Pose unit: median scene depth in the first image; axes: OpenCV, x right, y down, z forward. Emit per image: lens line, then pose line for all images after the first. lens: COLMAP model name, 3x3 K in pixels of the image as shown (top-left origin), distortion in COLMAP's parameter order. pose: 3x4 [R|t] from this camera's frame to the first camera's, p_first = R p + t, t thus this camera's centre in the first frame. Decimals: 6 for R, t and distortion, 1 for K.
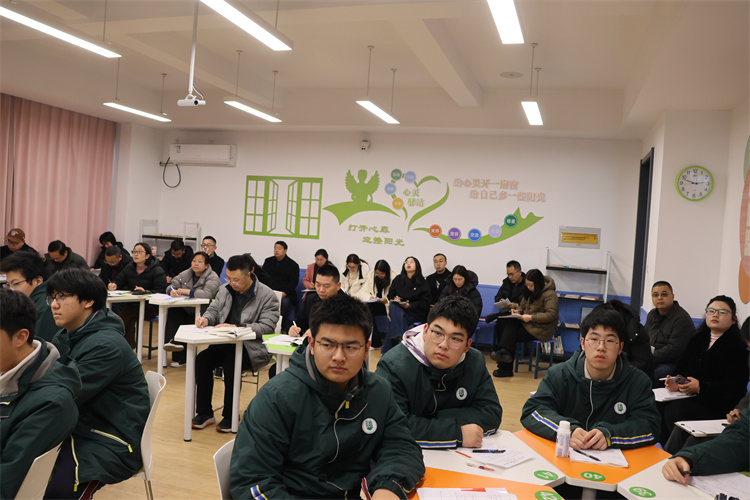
lens RADIAL K [[634.8, 0, 375.1], [0, 634.8, 252.5], [0, 0, 1]] dist [-0.104020, 0.014766]
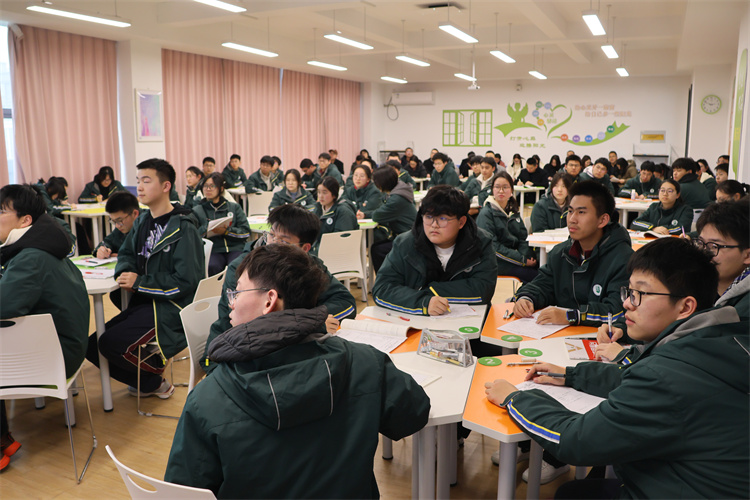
lens RADIAL K [[634.8, 0, 375.0], [0, 634.8, 248.7], [0, 0, 1]] dist [-0.104020, 0.014766]
pose [[0.989807, -0.040265, -0.136601, -0.181926], [0.056719, 0.991298, 0.118787, 0.031169], [0.130630, -0.125324, 0.983478, -0.712855]]
